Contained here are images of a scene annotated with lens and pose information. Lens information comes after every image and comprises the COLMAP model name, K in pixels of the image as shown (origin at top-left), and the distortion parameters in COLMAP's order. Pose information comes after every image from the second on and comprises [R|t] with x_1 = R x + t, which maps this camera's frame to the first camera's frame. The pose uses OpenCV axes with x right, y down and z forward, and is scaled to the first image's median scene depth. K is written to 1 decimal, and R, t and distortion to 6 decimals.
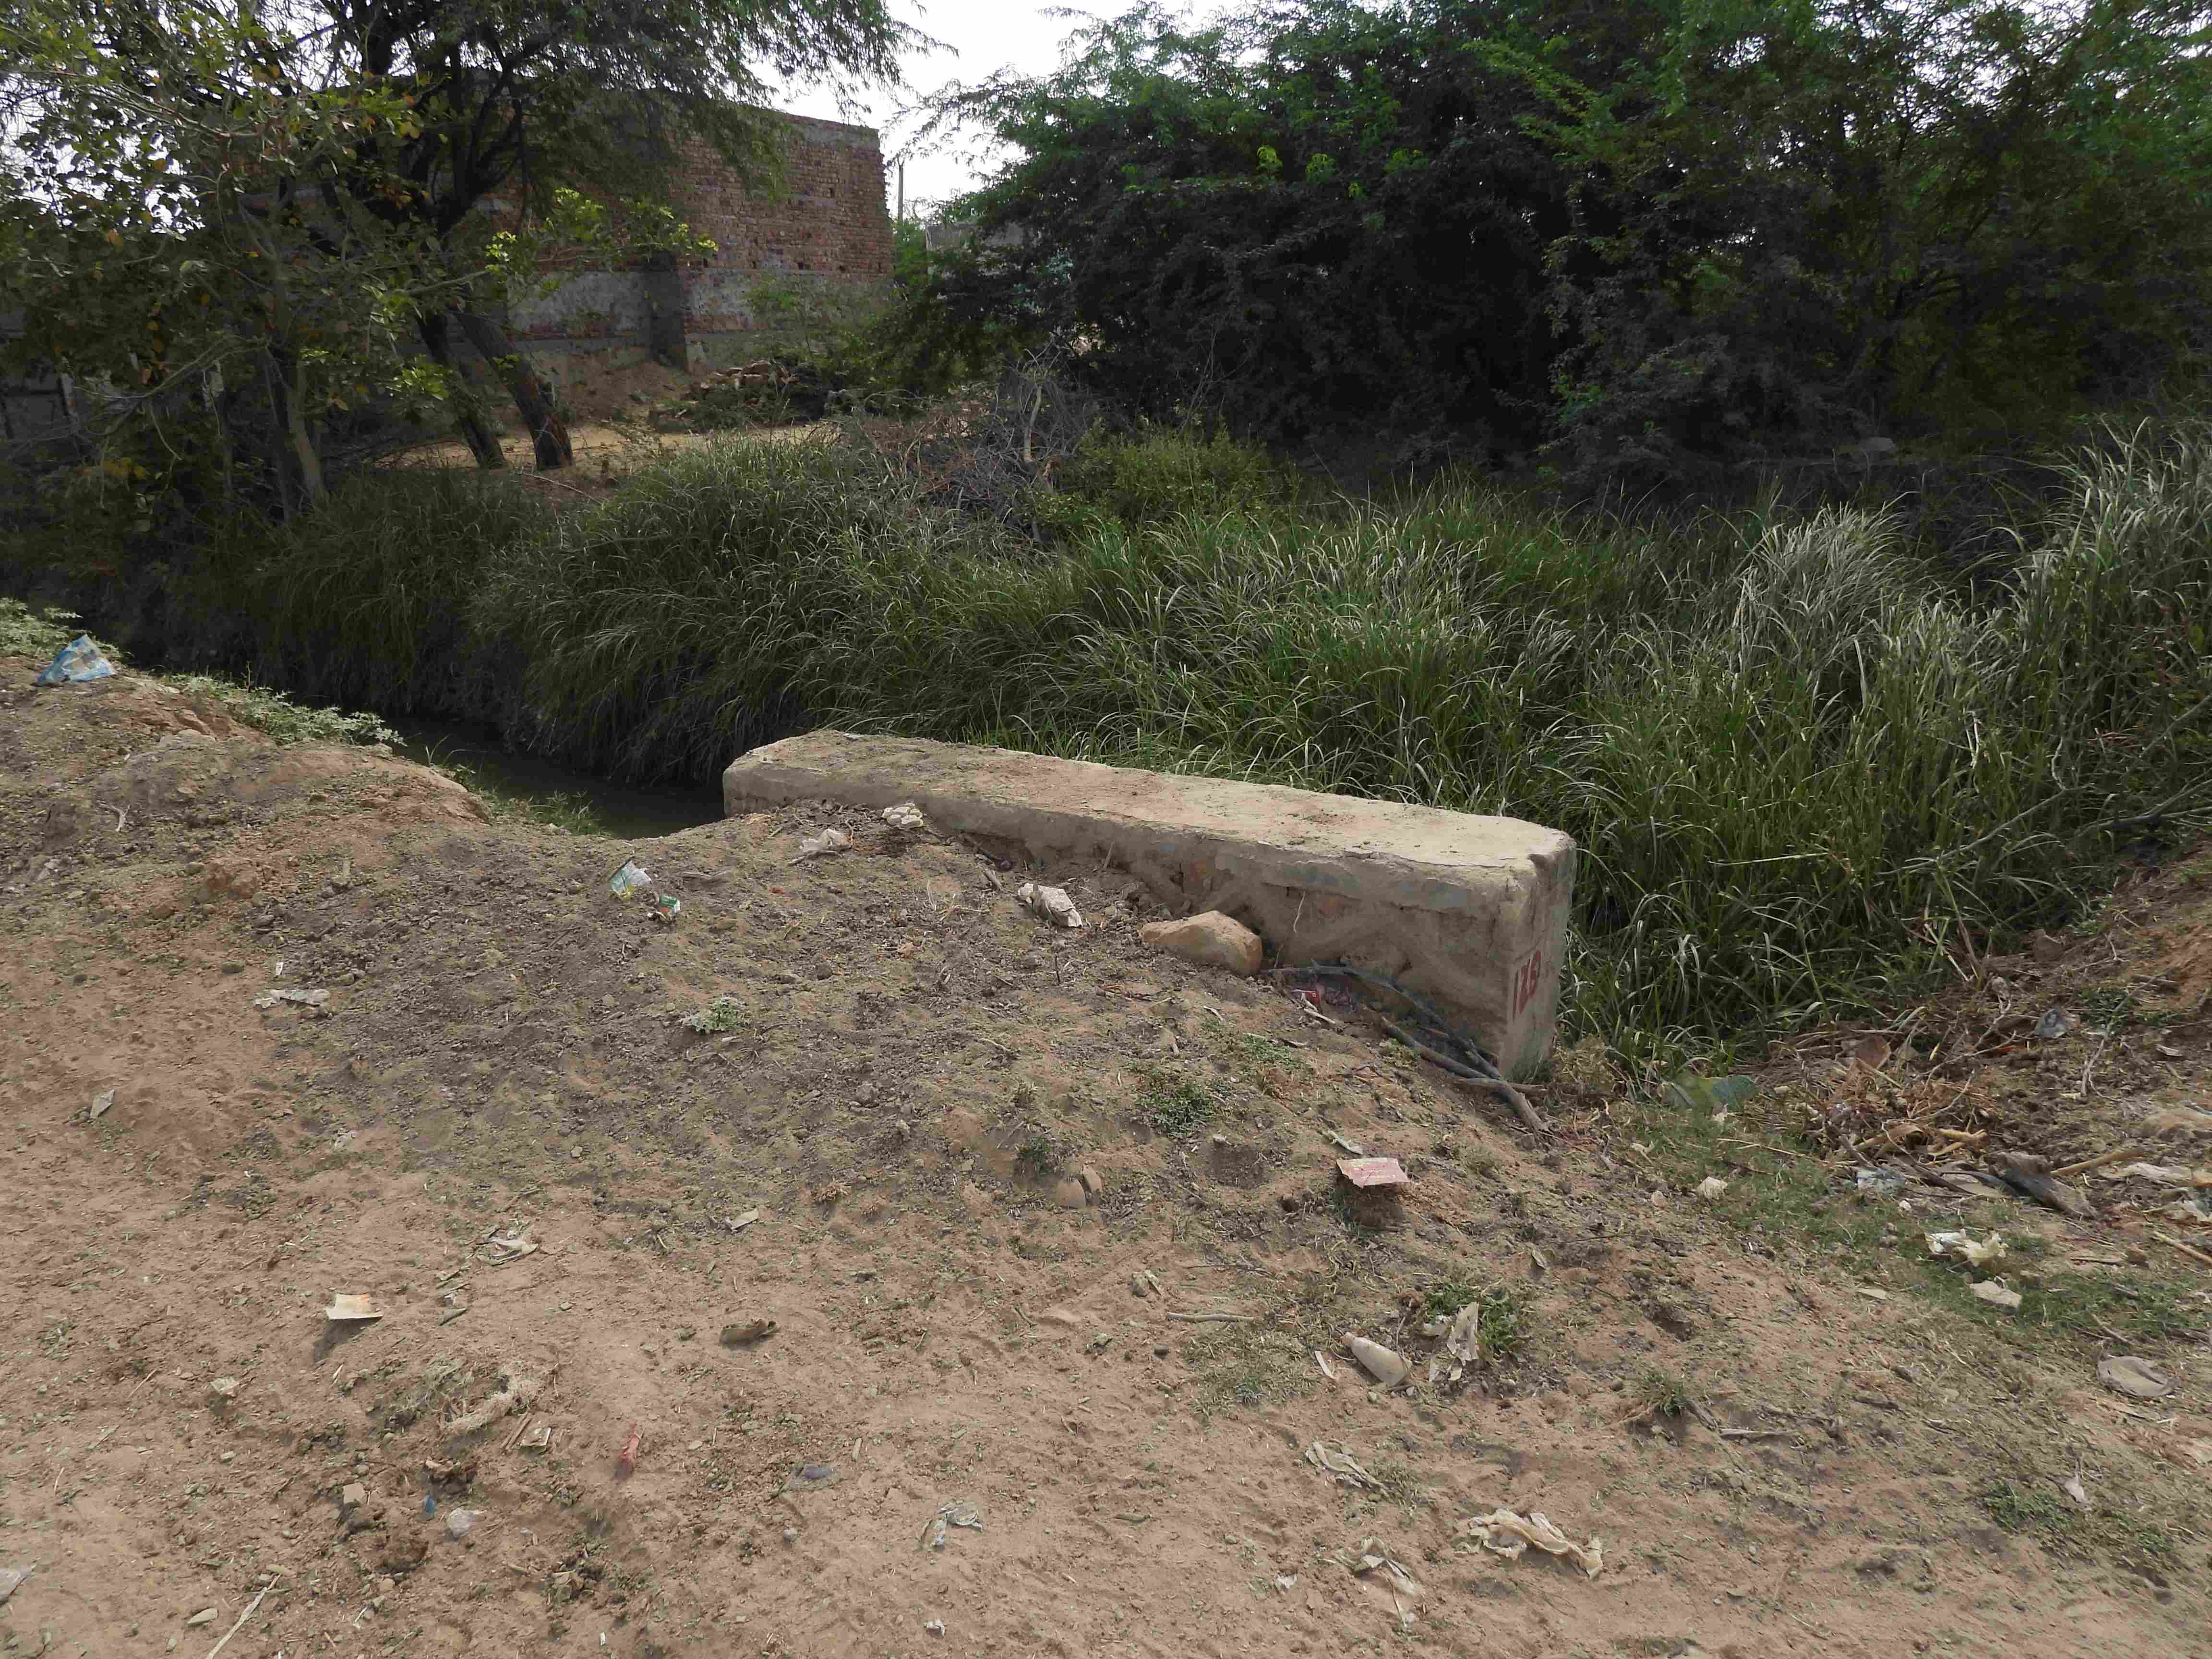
lens RADIAL K [[1587.7, 0, 1104.7], [0, 1587.7, 819.9], [0, 0, 1]] dist [-0.016253, 0.005830]
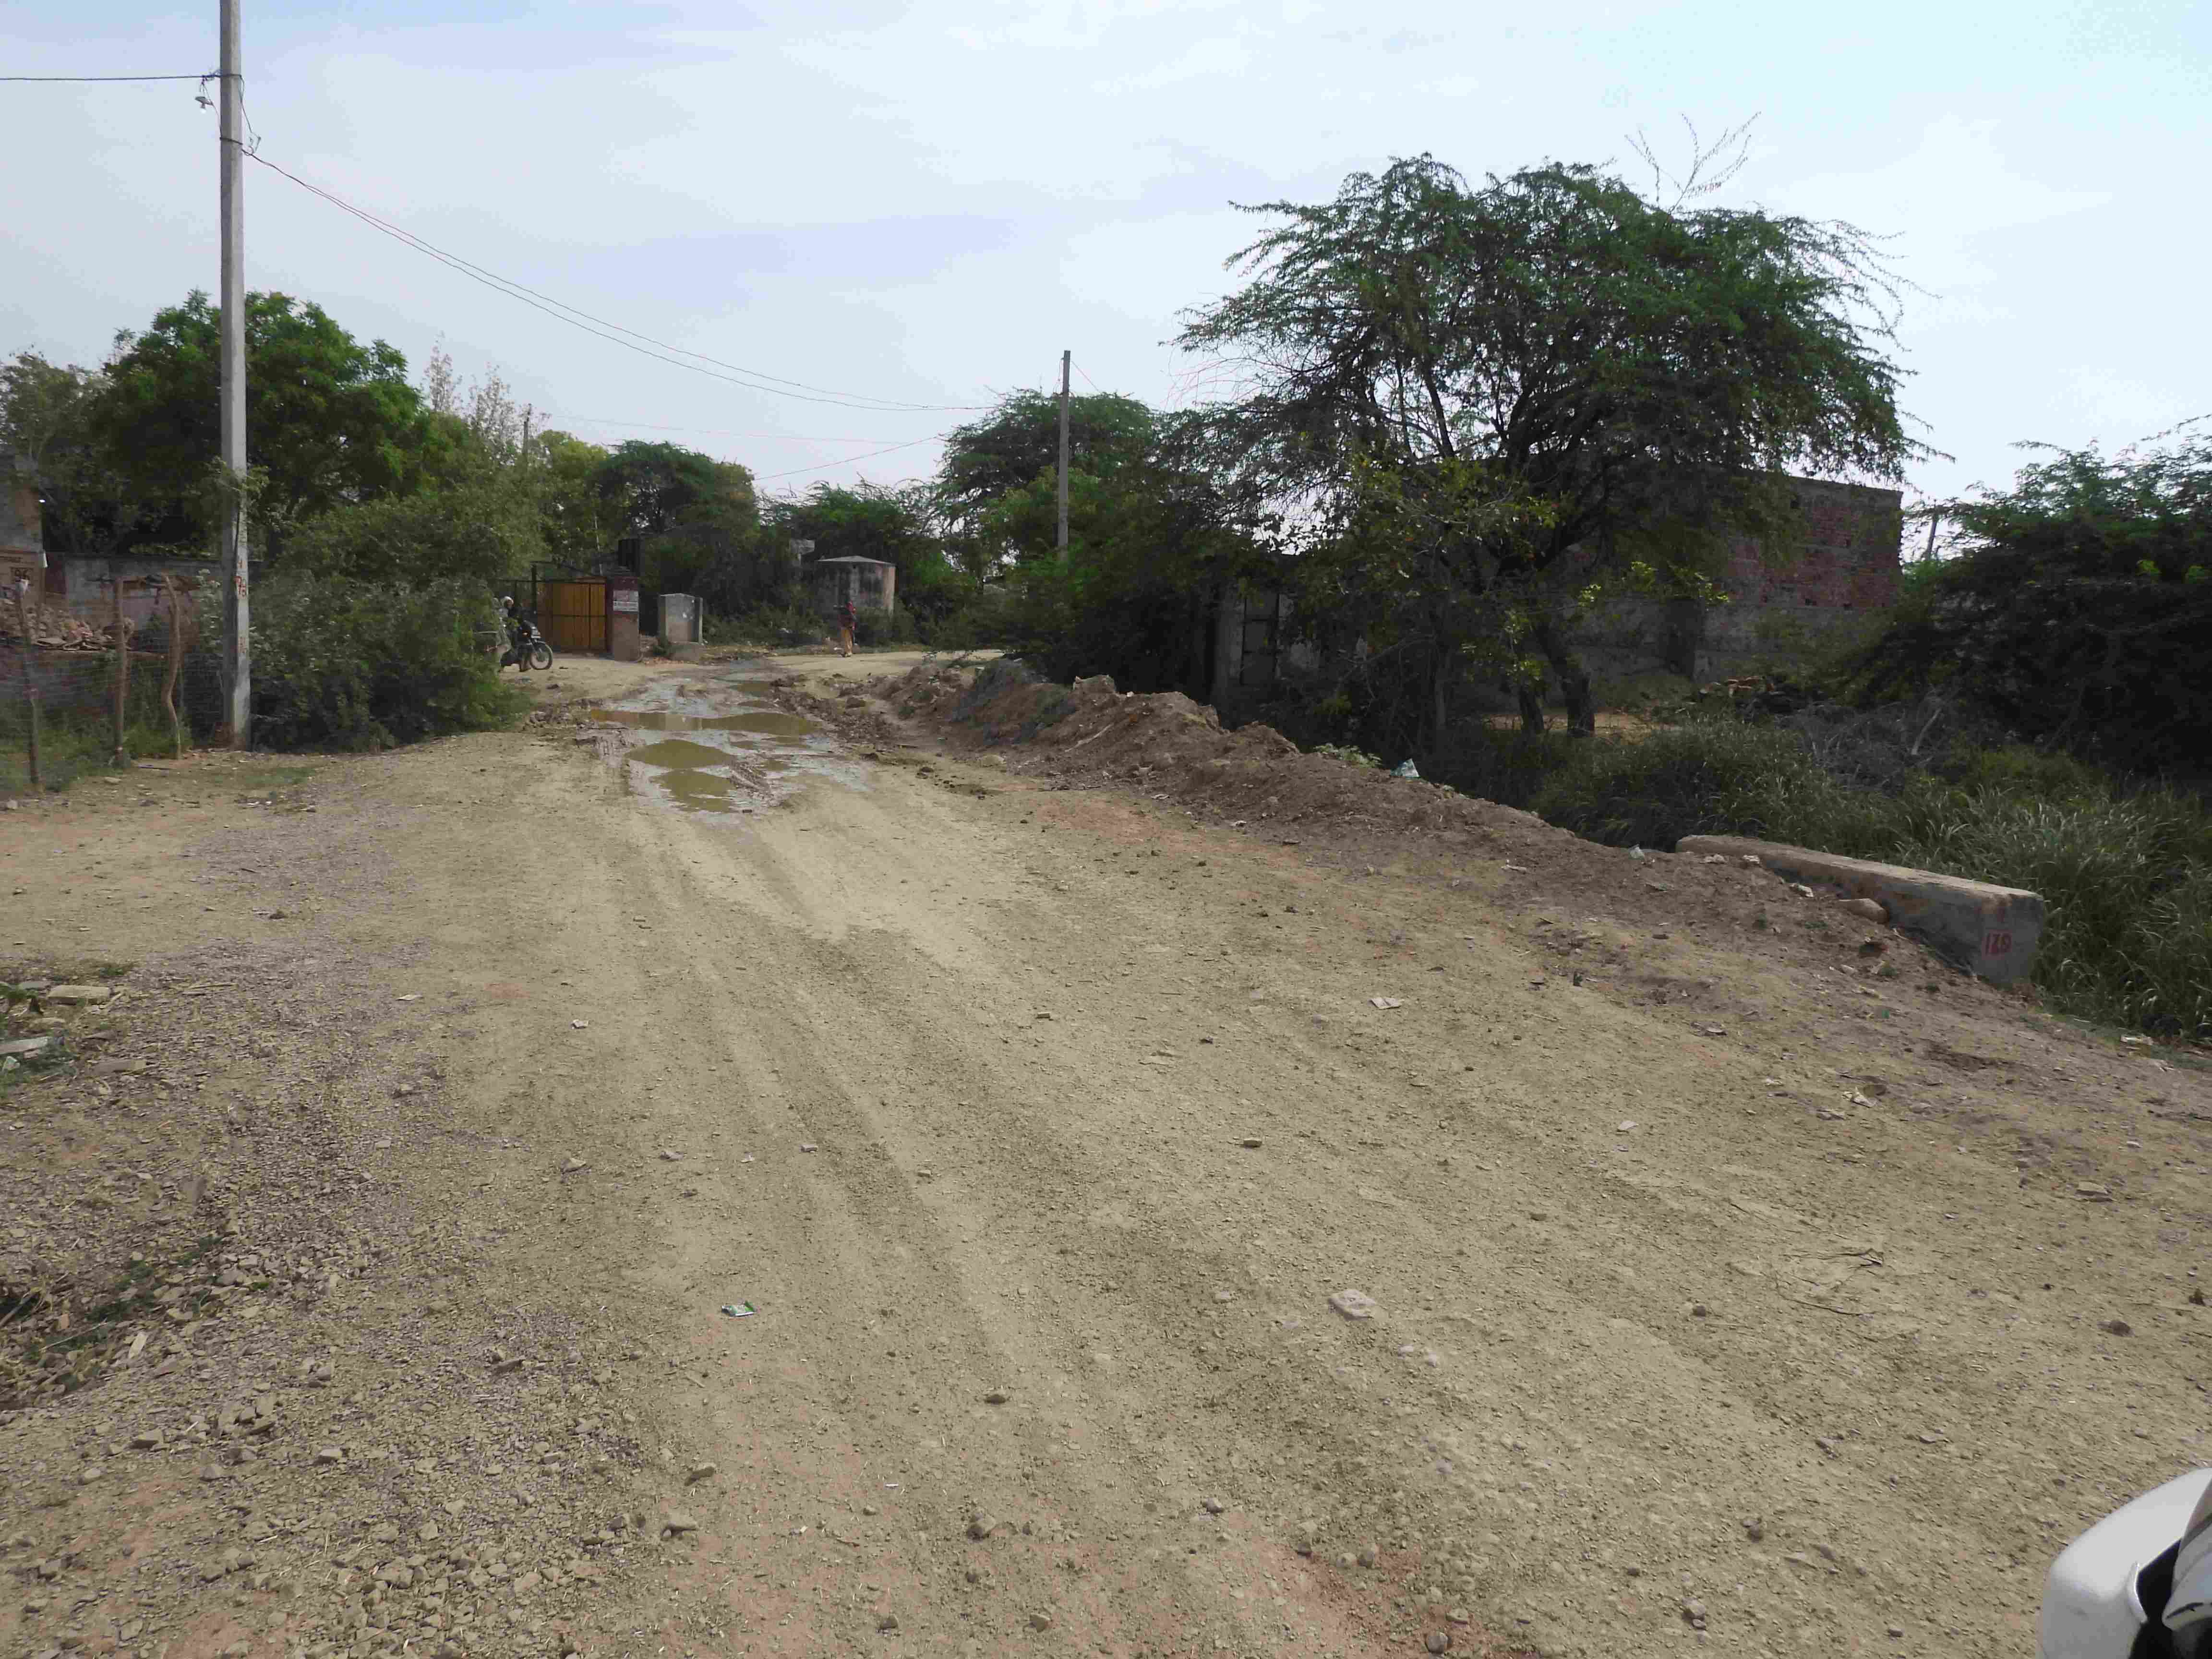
lens RADIAL K [[1587.7, 0, 1104.7], [0, 1587.7, 819.9], [0, 0, 1]] dist [-0.016253, 0.005830]
pose [[0.820873, 0.137586, -0.554290, 0.161915], [-0.236396, 0.965357, -0.110469, 0.181039], [0.519889, 0.221713, 0.824960, -0.623178]]
